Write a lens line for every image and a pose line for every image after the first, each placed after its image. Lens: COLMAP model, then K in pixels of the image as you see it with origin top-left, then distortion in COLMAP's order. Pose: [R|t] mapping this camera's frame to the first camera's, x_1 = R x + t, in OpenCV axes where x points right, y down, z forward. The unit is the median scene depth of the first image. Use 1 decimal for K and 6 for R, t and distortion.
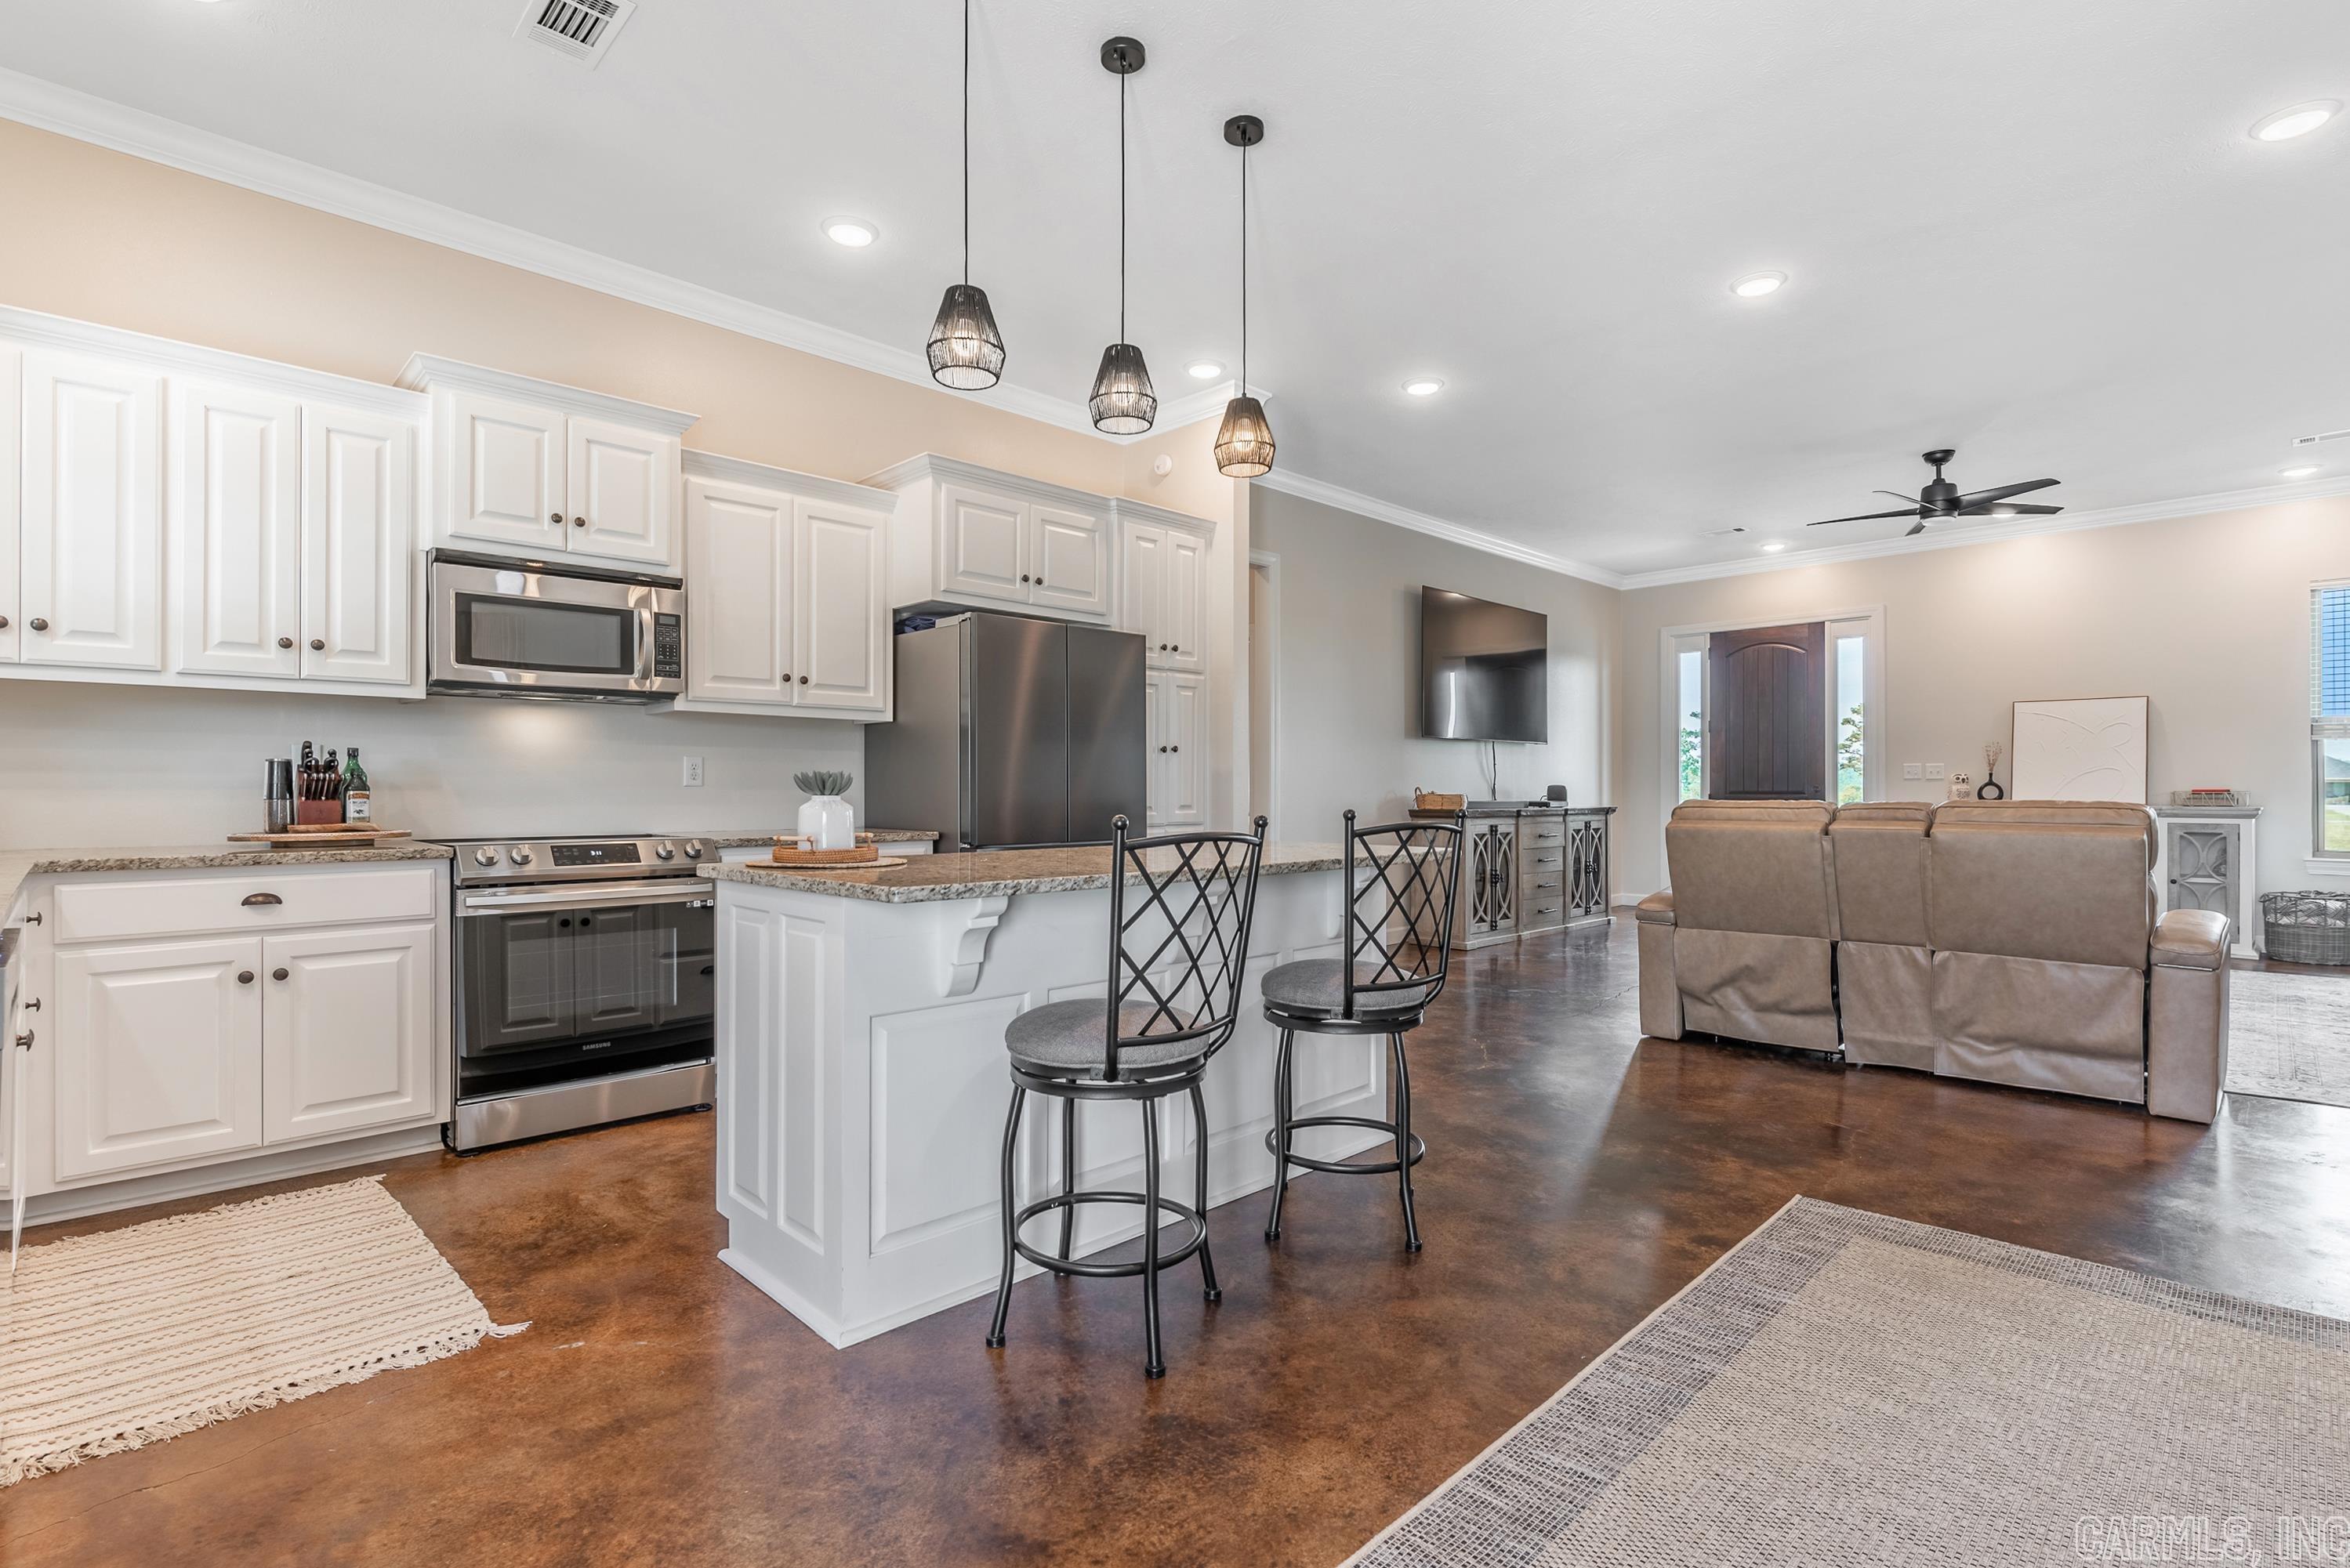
lens RADIAL K [[1116.0, 0, 1178.3], [0, 1116.0, 787.9], [0, 0, 1]] dist [-0.003694, -0.000891]
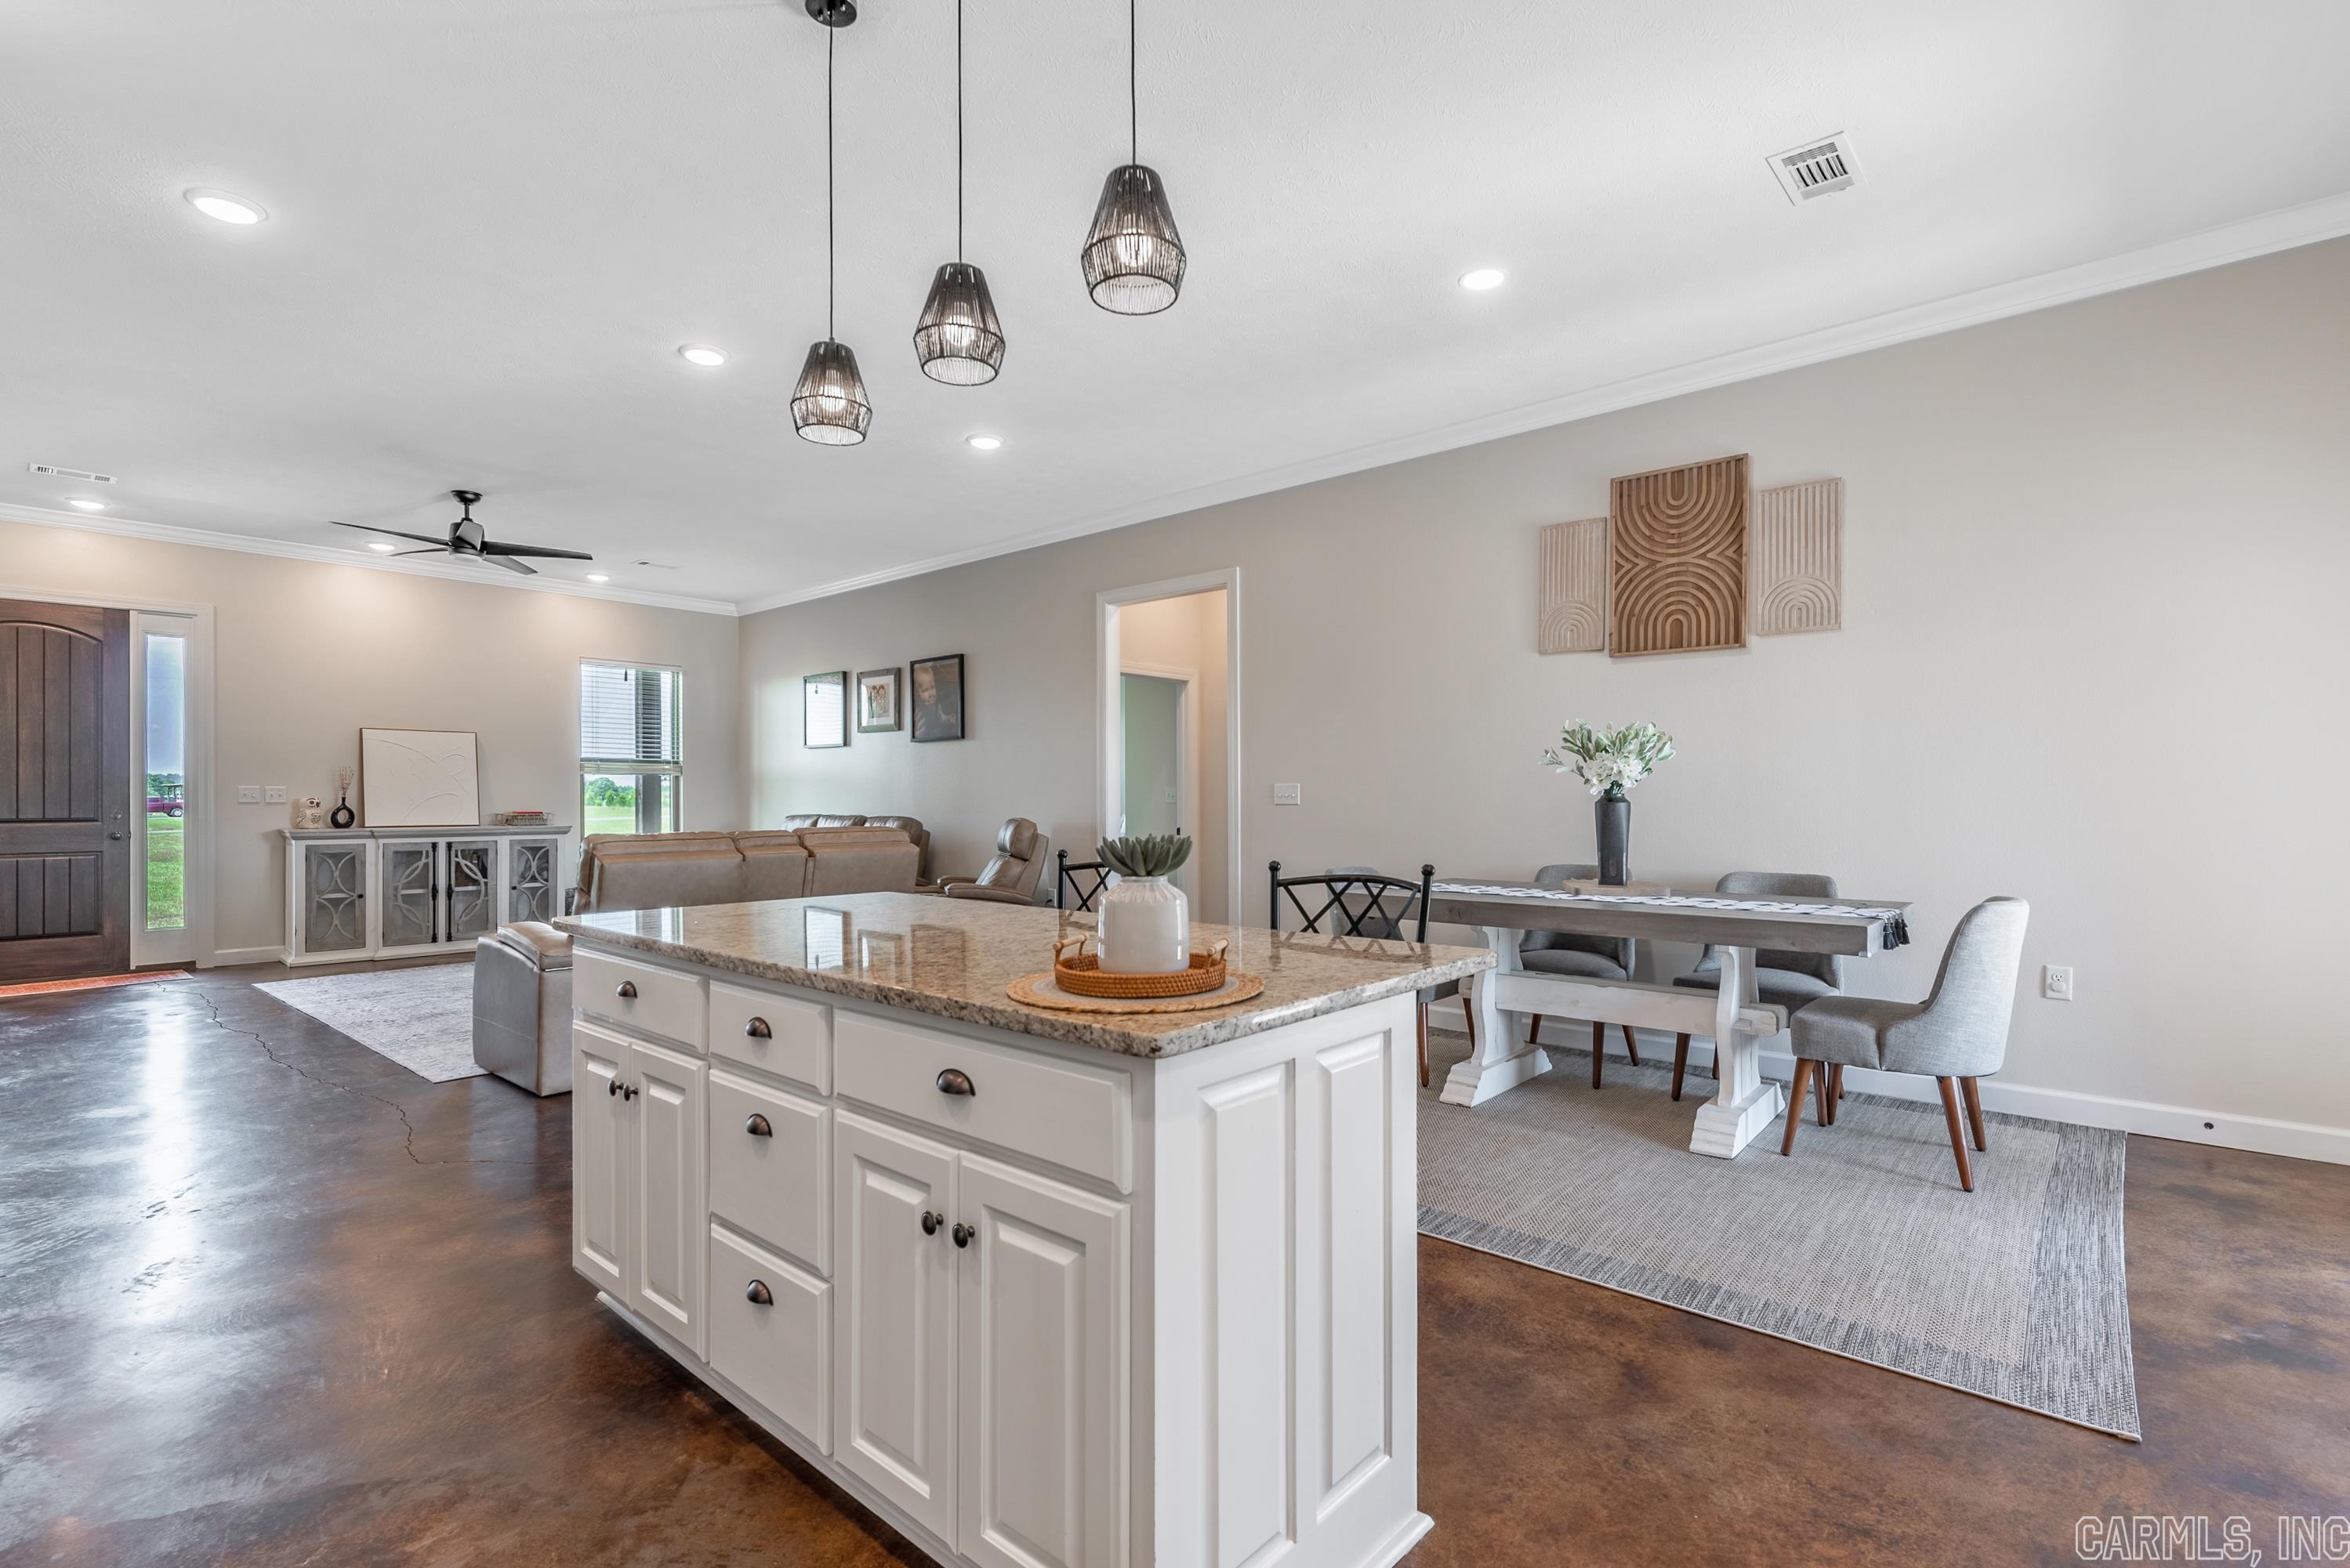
lens RADIAL K [[1084.3, 0, 1168.7], [0, 1084.3, 752.3], [0, 0, 1]] dist [0.004373, 0.000239]
pose [[-0.069451, 0.044761, 0.996581, -0.688518], [0.000505, 0.998994, -0.044834, -0.021603], [-0.997585, -0.002610, -0.069404, 0.766177]]
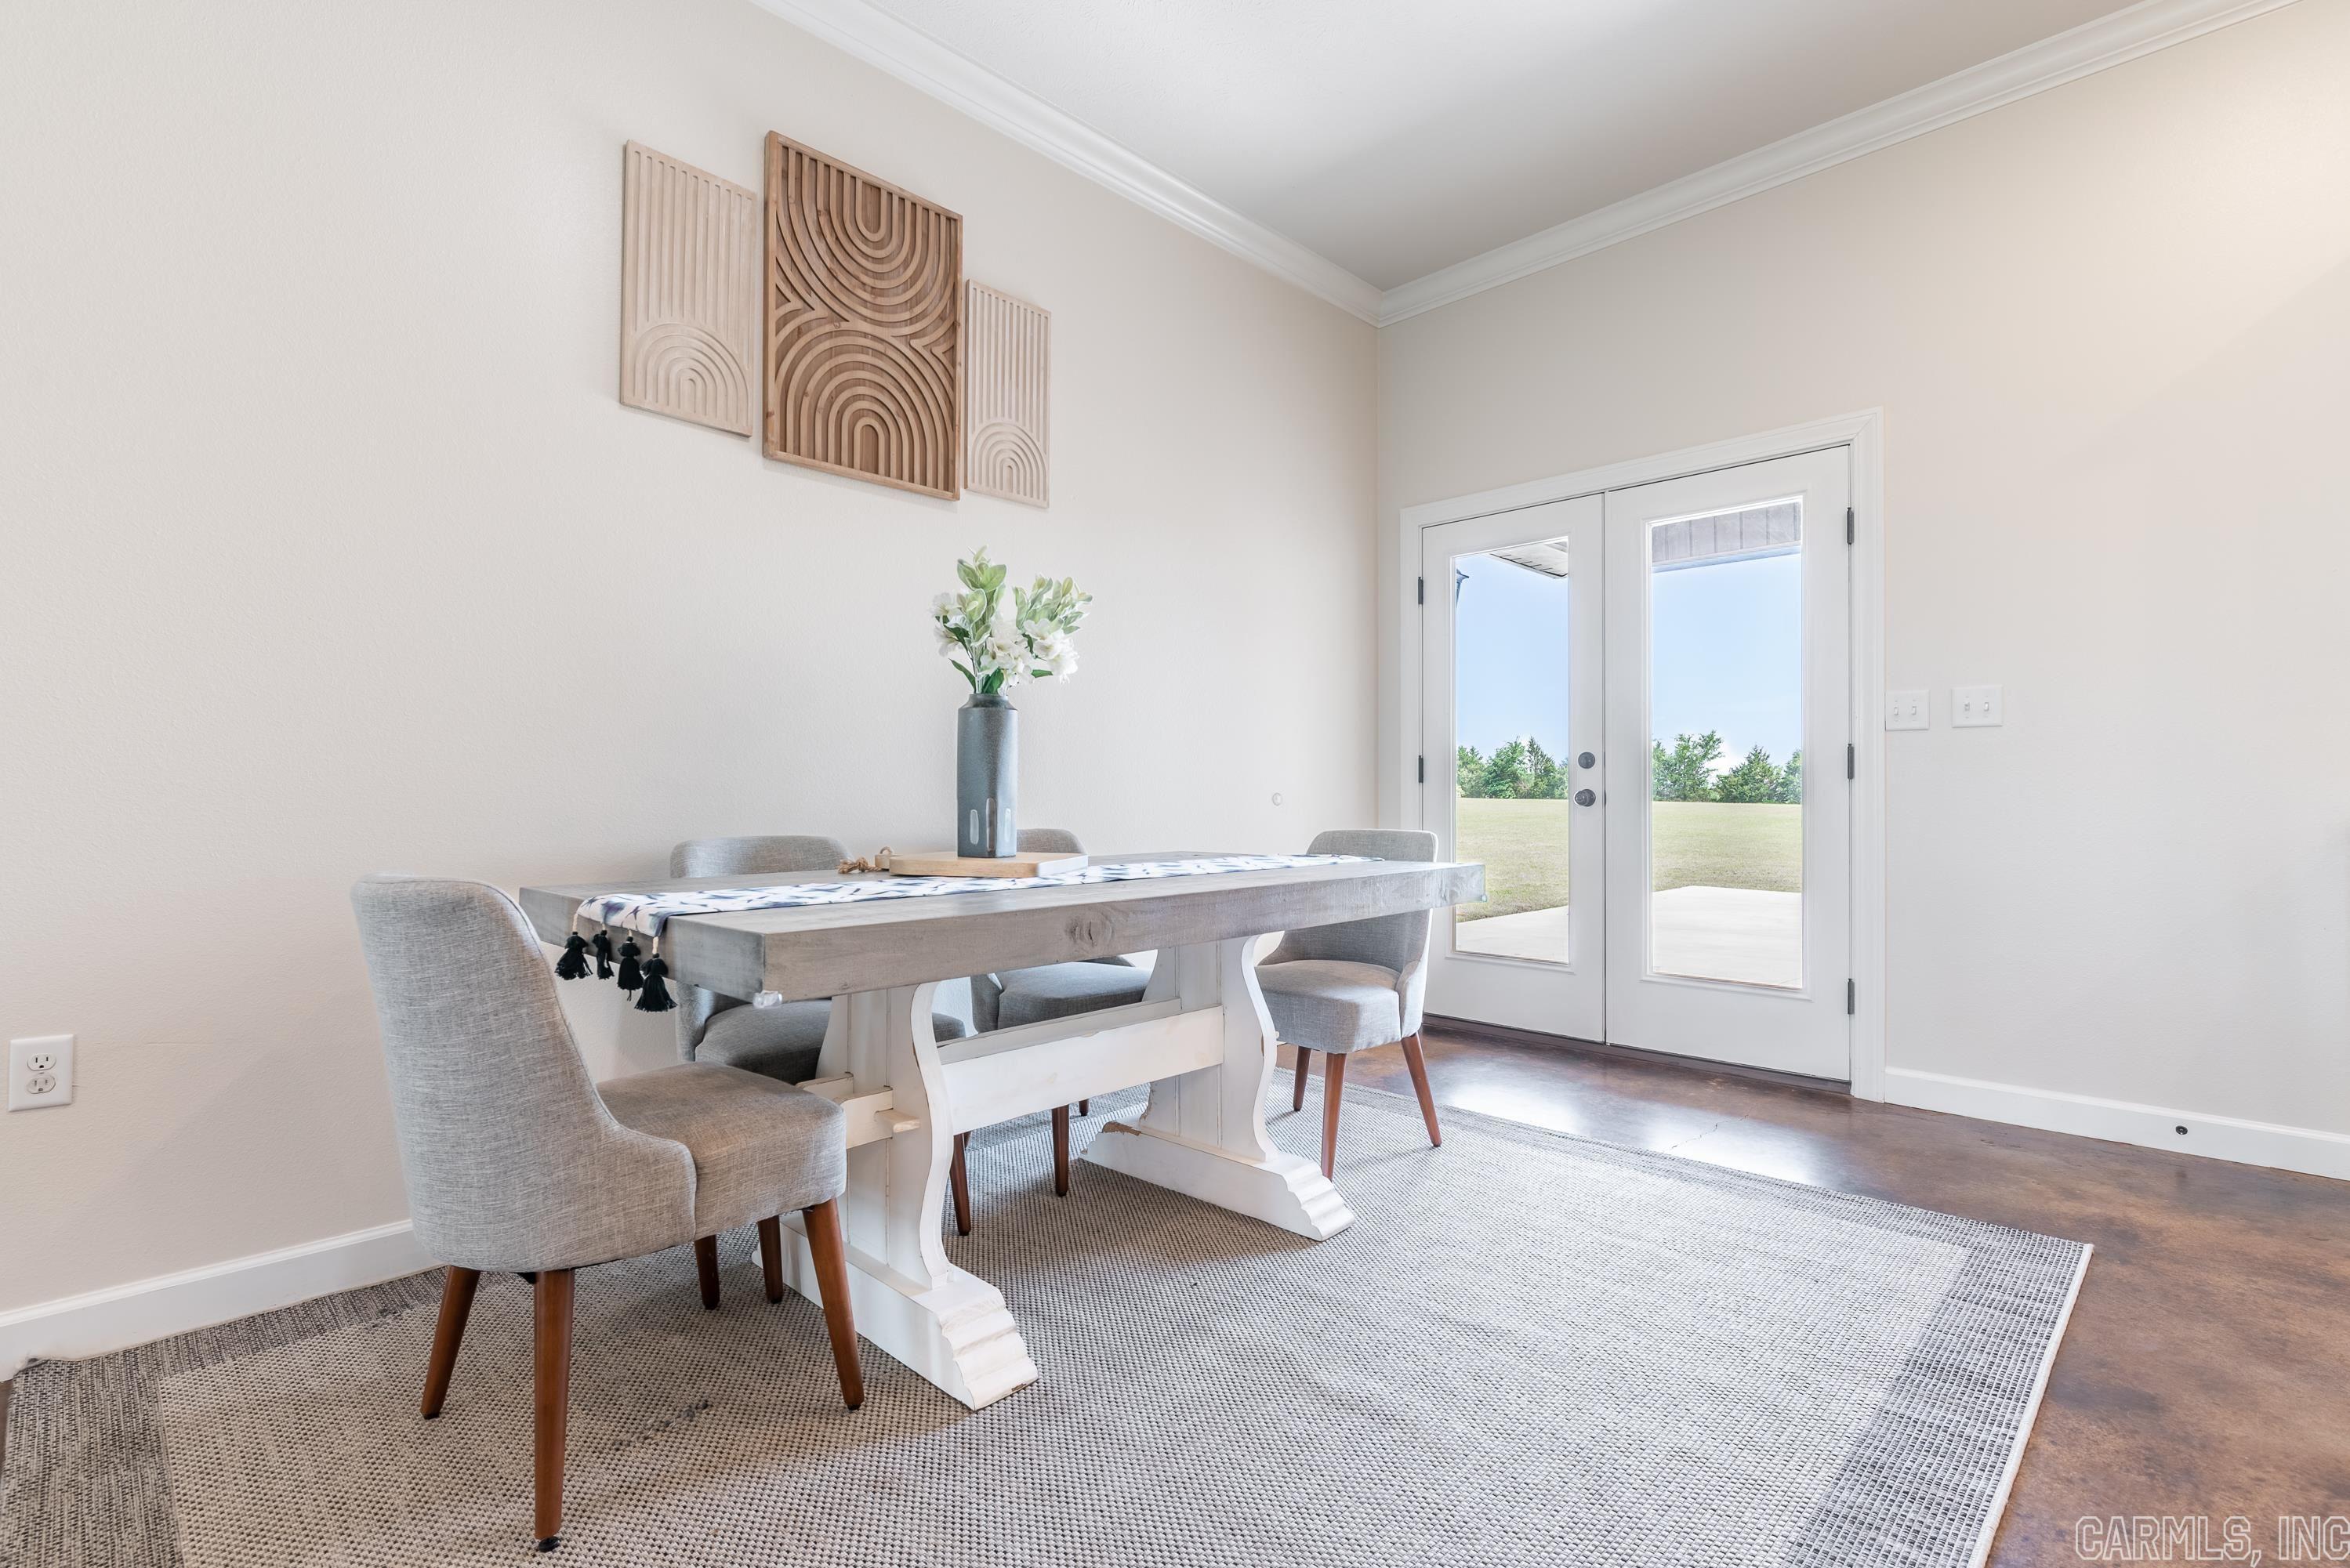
lens RADIAL K [[1116.0, 0, 1181.1], [0, 1116.0, 763.2], [0, 0, 1]] dist [-0.003694, -0.000891]
pose [[-0.999796, -0.000570, -0.020178, 0.419809], [-0.000353, 0.999942, -0.010750, 0.019975], [0.020183, -0.010741, -0.999739, 0.896015]]
